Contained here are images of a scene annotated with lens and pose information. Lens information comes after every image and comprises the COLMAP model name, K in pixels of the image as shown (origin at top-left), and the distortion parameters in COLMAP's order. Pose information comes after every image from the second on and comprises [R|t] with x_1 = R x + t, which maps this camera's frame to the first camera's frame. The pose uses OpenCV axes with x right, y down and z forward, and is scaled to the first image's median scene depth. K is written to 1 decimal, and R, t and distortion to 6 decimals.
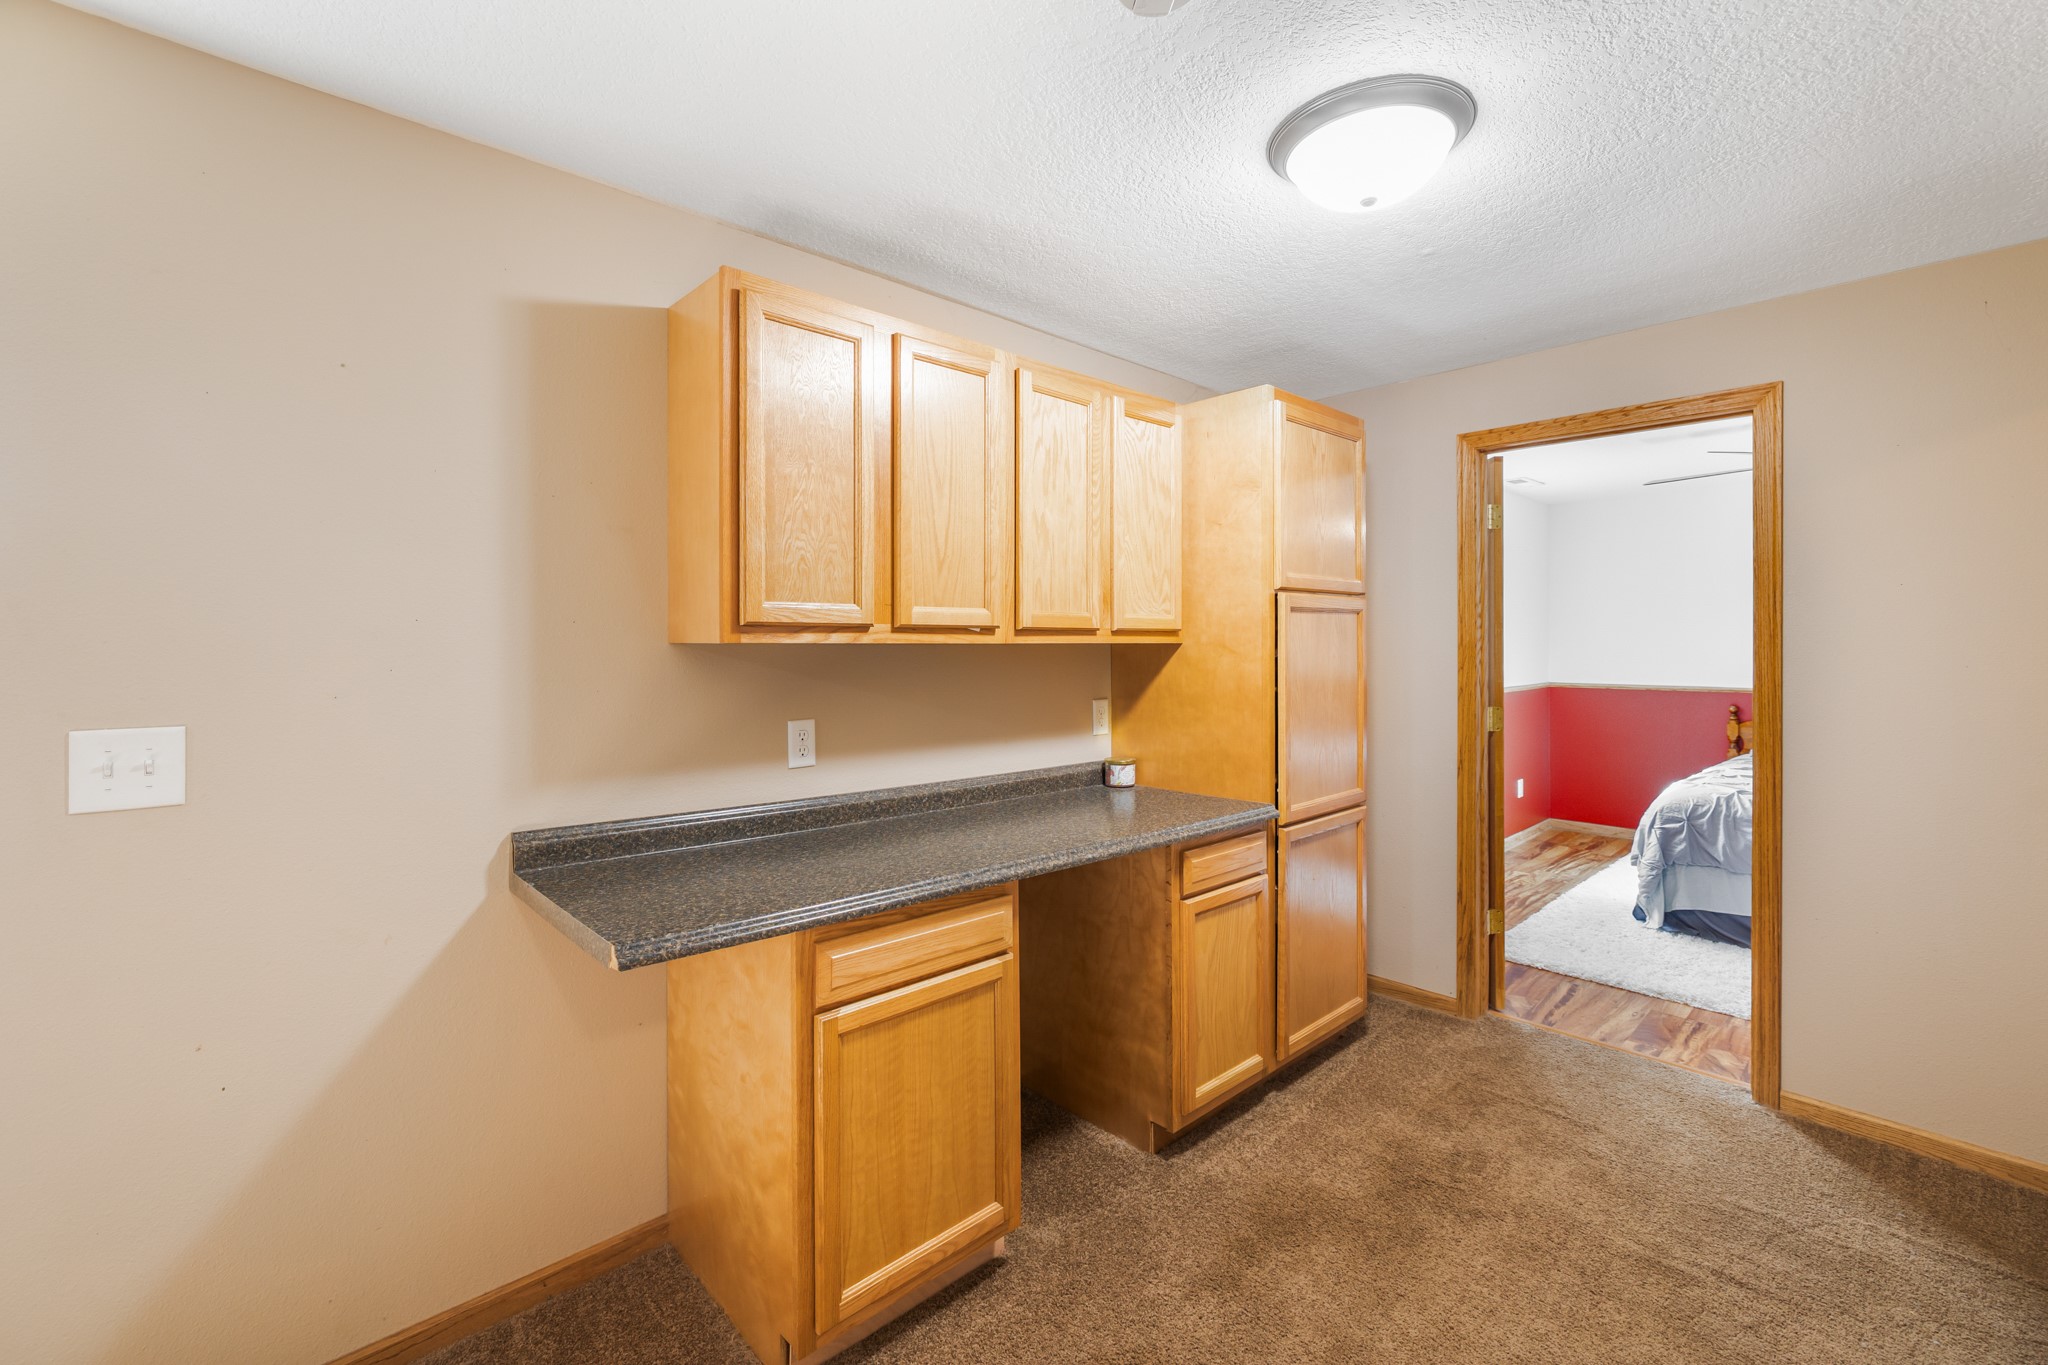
lens RADIAL K [[873.2, 0, 1016.7], [0, 873.2, 654.5], [0, 0, 1]] dist [-0.000084, 0.000064]
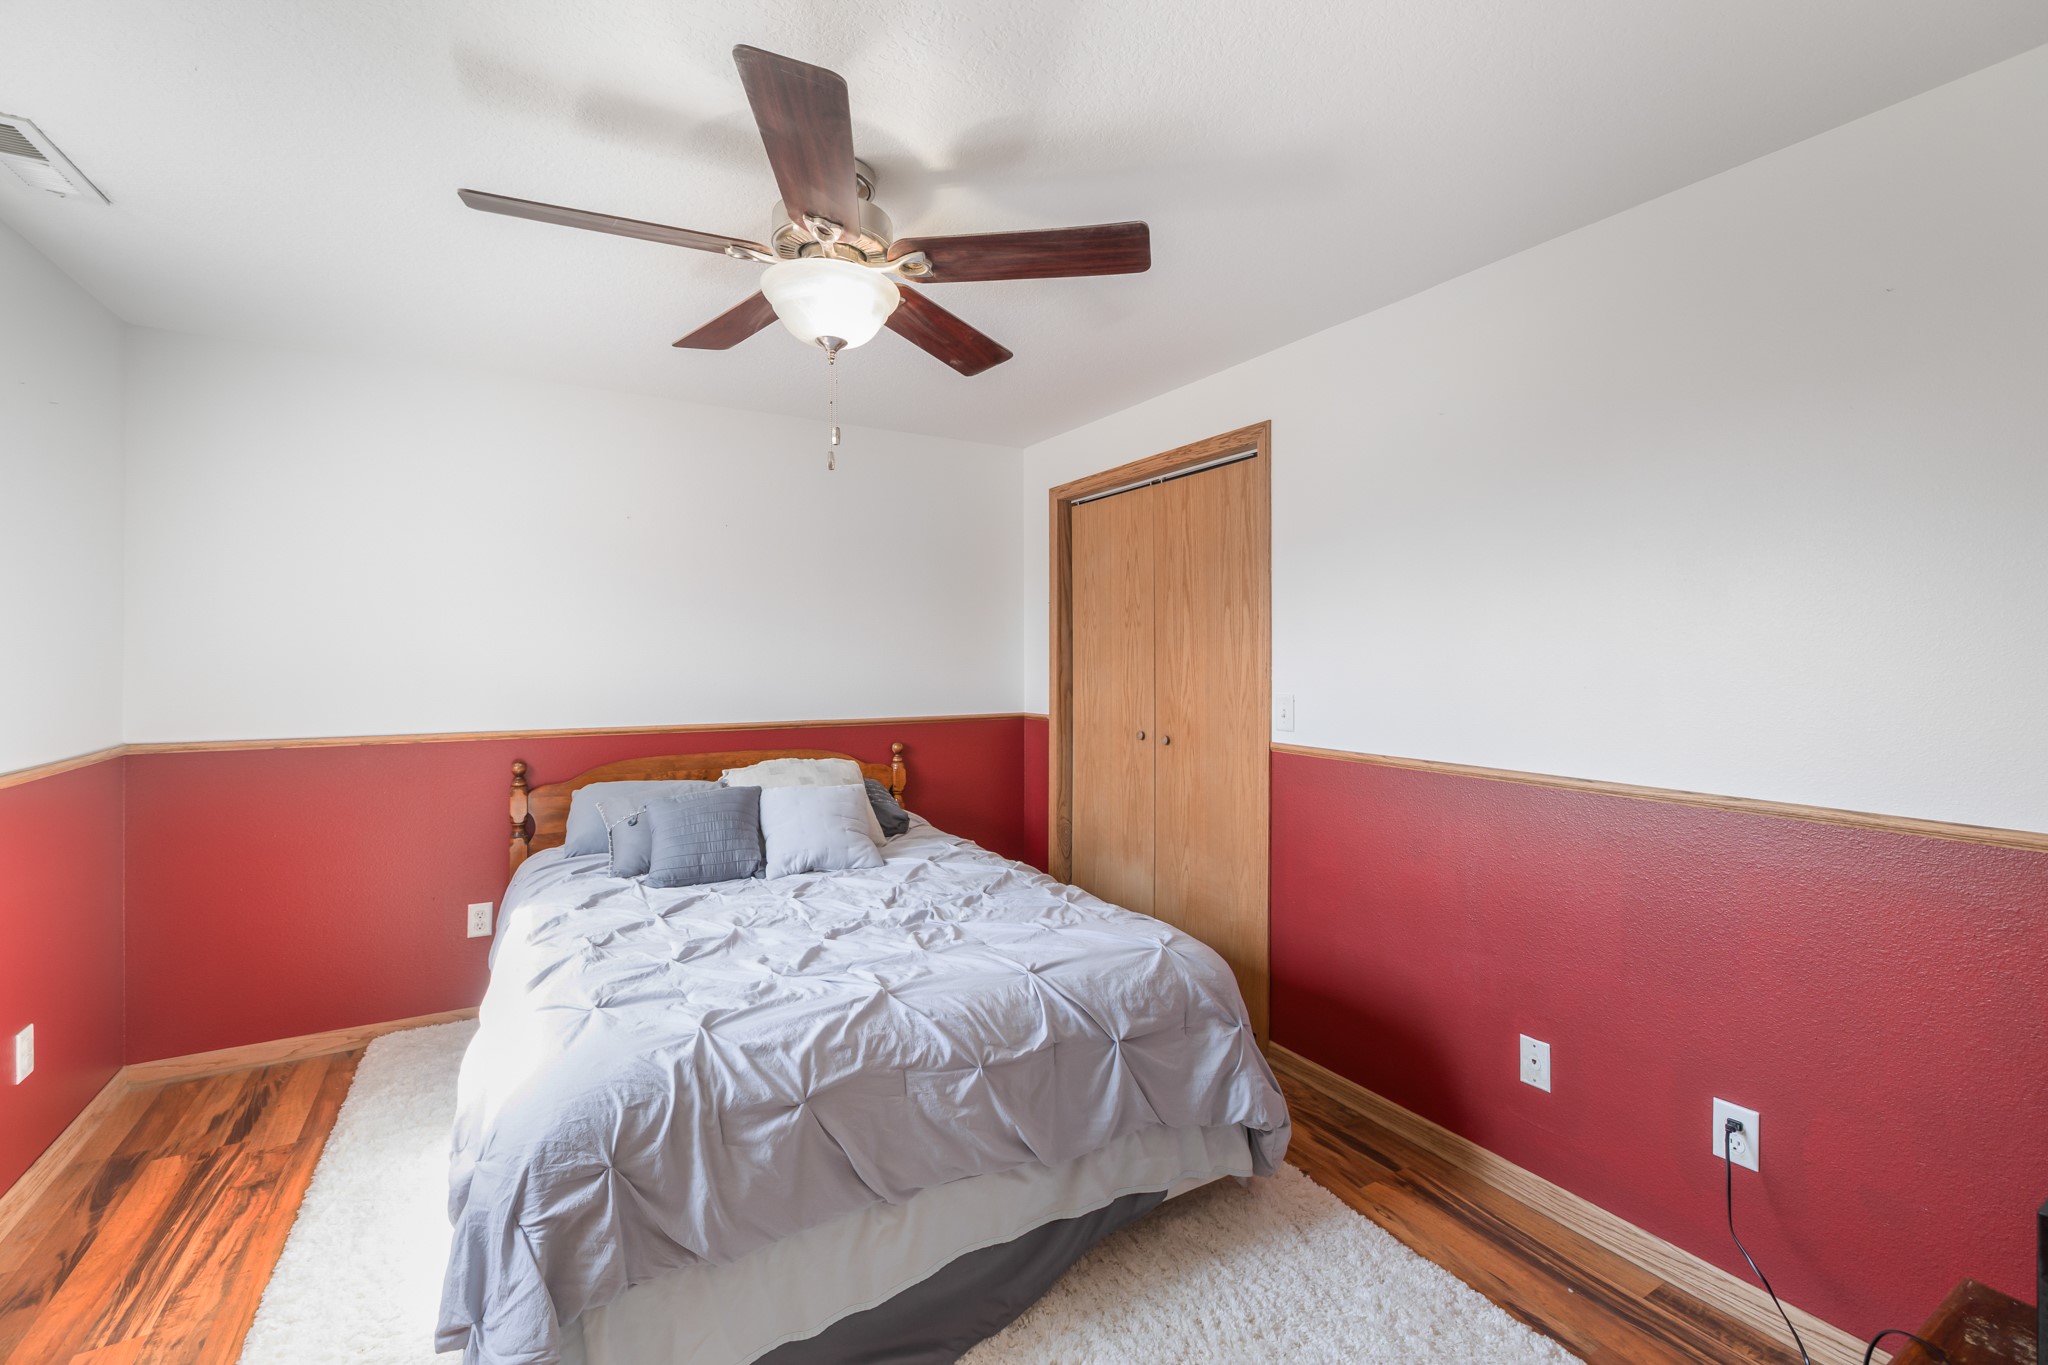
lens RADIAL K [[873.2, 0, 1016.7], [0, 873.2, 654.5], [0, 0, 1]] dist [-0.000084, 0.000064]
pose [[0.227657, 0.010010, 0.973690, 0.468328], [0.007574, 0.999899, -0.012050, -0.003564], [-0.973712, 0.010118, 0.227558, 0.763335]]
